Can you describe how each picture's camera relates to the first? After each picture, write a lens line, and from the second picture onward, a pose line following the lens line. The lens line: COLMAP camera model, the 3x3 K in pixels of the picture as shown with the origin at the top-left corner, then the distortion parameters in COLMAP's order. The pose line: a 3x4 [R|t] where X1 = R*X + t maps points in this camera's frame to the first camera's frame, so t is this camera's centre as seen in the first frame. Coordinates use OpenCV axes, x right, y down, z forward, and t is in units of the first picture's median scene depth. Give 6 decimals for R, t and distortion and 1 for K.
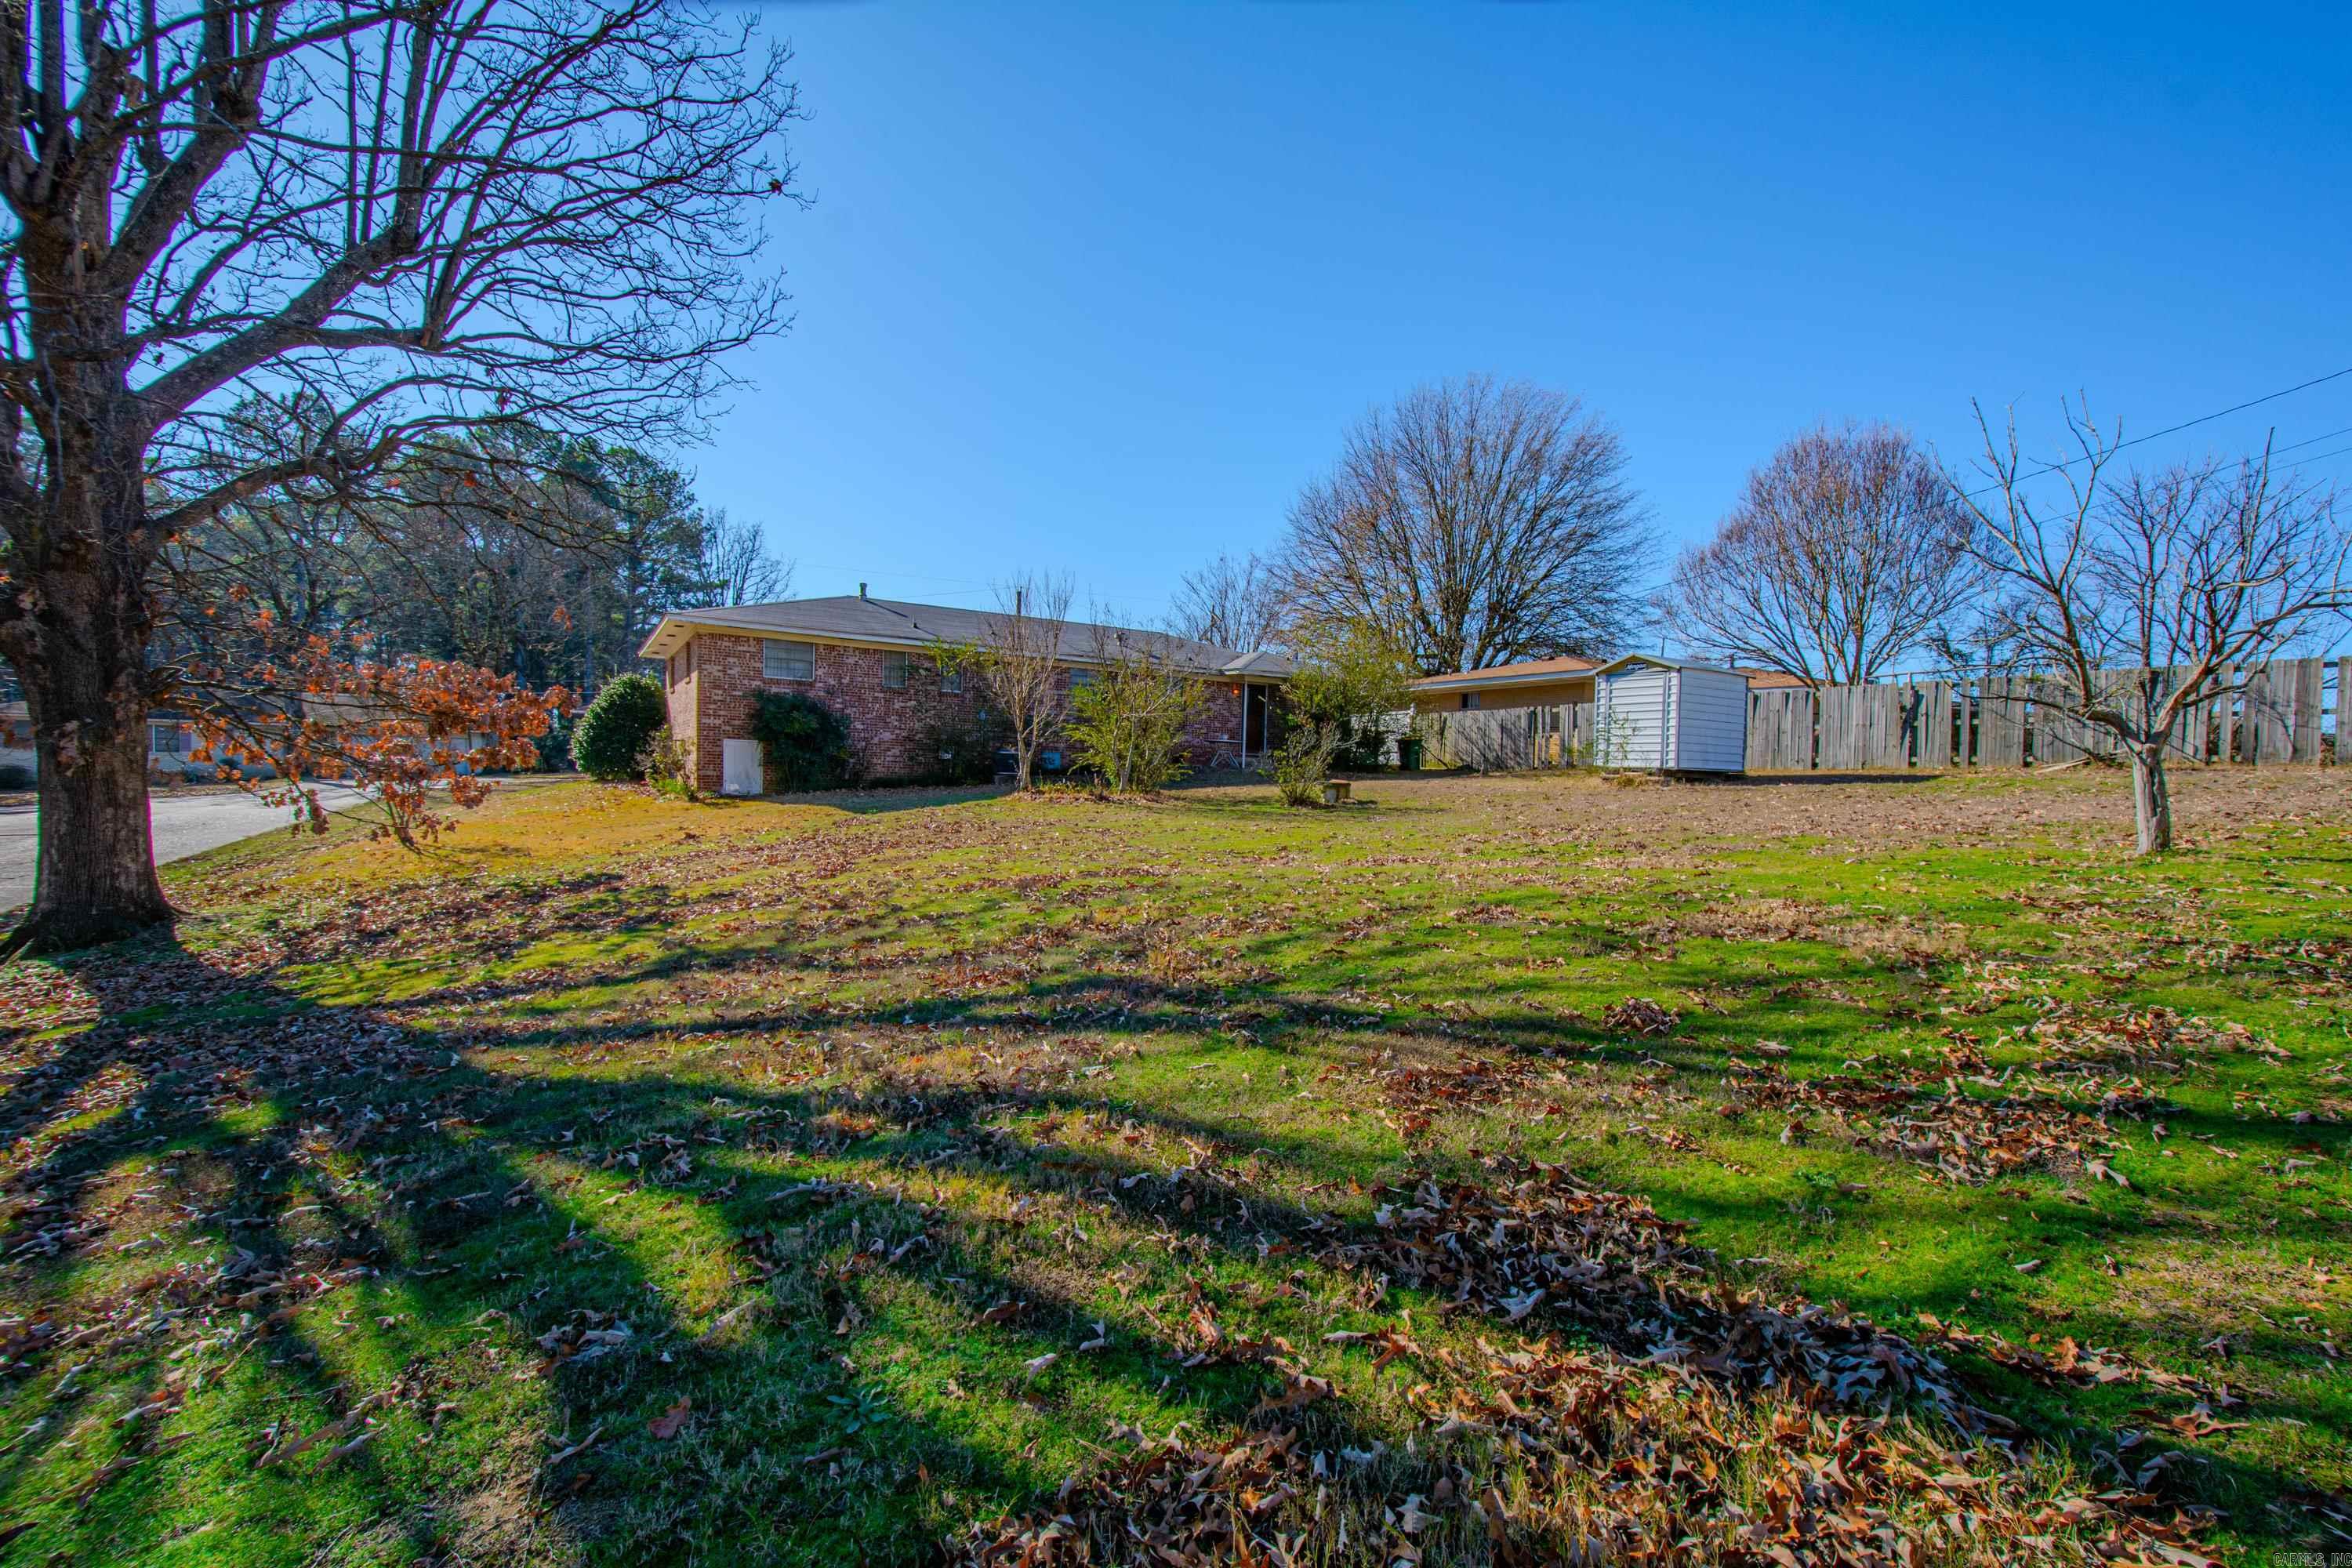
lens RADIAL K [[1046.4, 0, 1189.3], [0, 1046.4, 789.1], [0, 0, 1]] dist [0.014190, -0.007124]
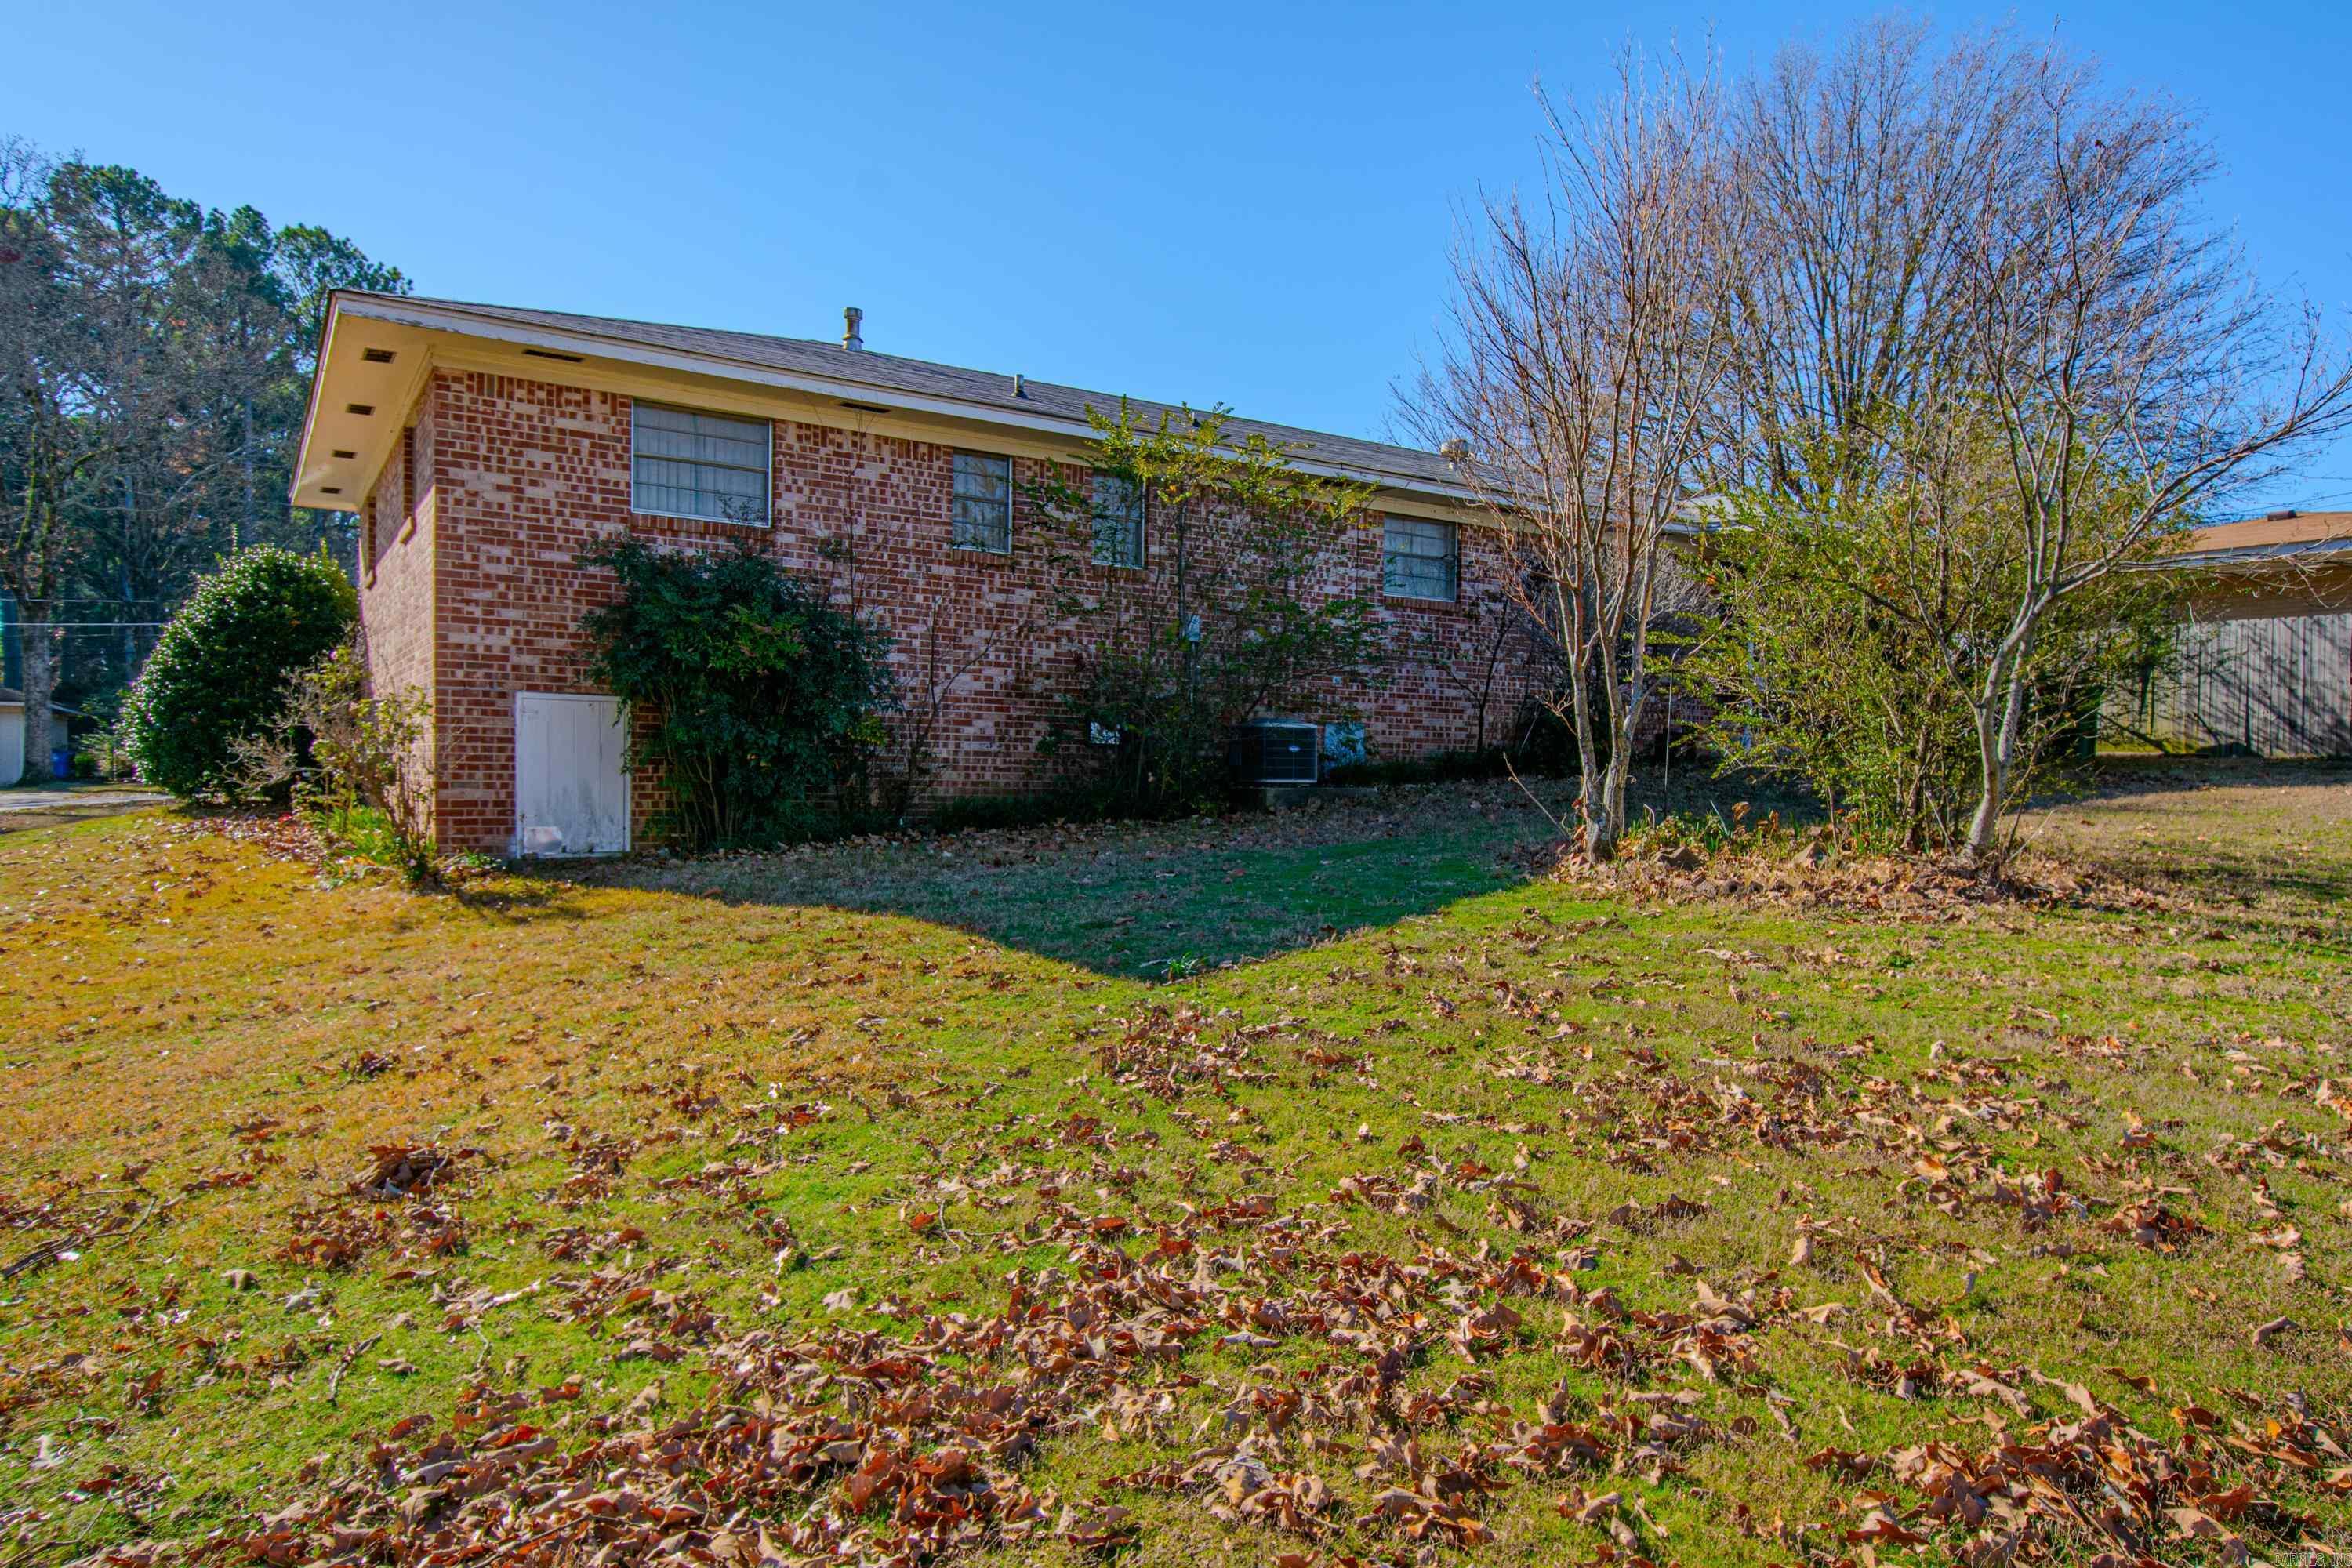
lens RADIAL K [[1409.2, 0, 1165.9], [0, 1409.2, 775.9], [0, 0, 1]] dist [0.018373, -0.014103]
pose [[0.999284, -0.011930, 0.035910, -0.236897], [0.012121, 0.999914, -0.005095, -0.015170], [-0.035846, 0.005527, 0.999342, 0.506702]]
